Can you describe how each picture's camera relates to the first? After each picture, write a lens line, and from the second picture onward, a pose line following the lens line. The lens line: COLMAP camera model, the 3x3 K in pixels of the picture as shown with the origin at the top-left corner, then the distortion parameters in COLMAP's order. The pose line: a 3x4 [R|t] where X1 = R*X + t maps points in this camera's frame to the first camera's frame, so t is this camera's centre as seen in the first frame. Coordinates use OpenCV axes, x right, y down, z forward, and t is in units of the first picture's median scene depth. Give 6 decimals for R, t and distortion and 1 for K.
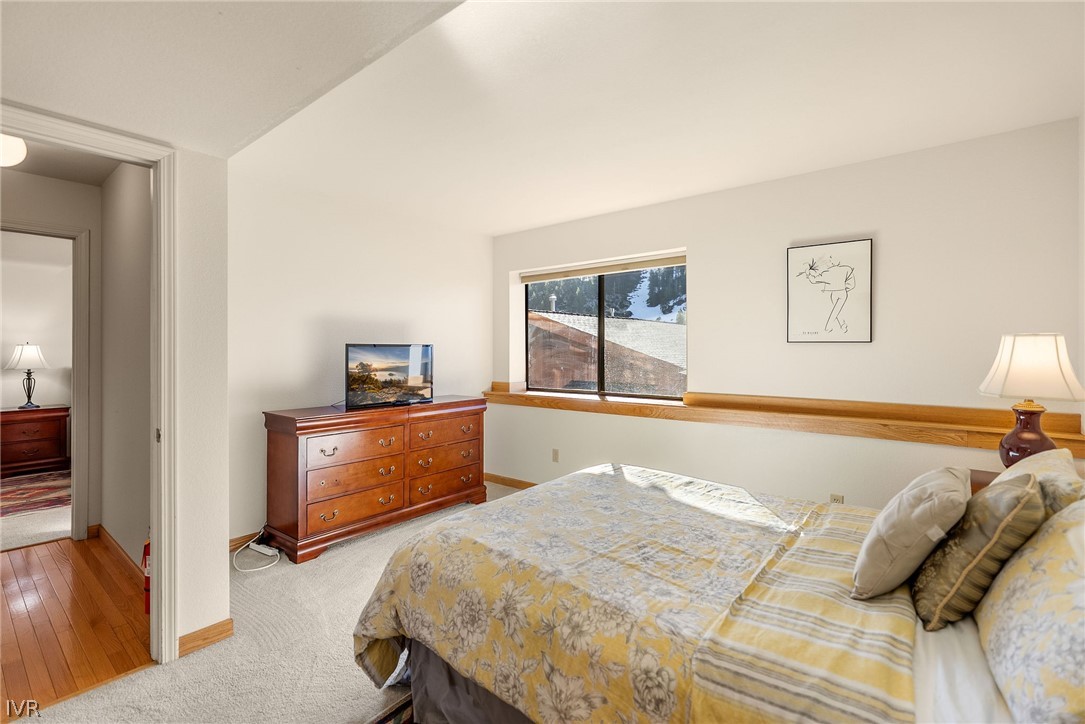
lens RADIAL K [[501.3, 0, 541.3], [0, 501.3, 354.1], [0, 0, 1]] dist [-0.003125, 0.002336]
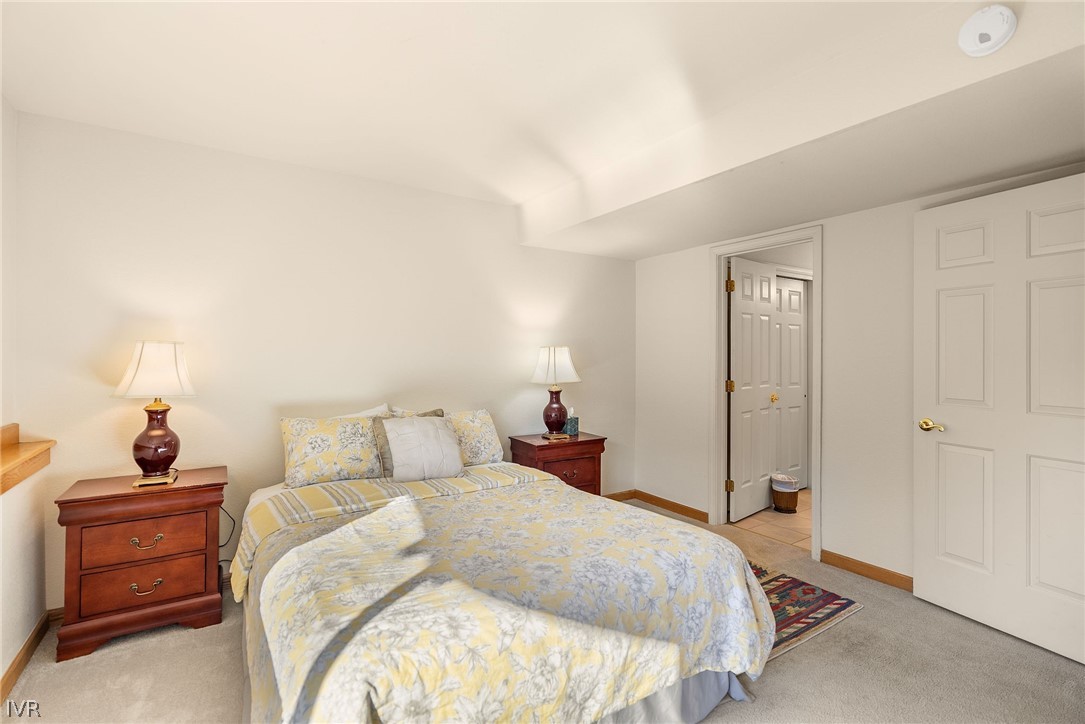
lens RADIAL K [[501.3, 0, 540.6], [0, 501.3, 363.3], [0, 0, 1]] dist [-0.003125, 0.002336]
pose [[-0.960064, -0.005717, 0.279722, -0.168971], [-0.005141, 0.999983, 0.002794, 0.001104], [-0.279733, 0.001245, -0.960077, 1.965574]]
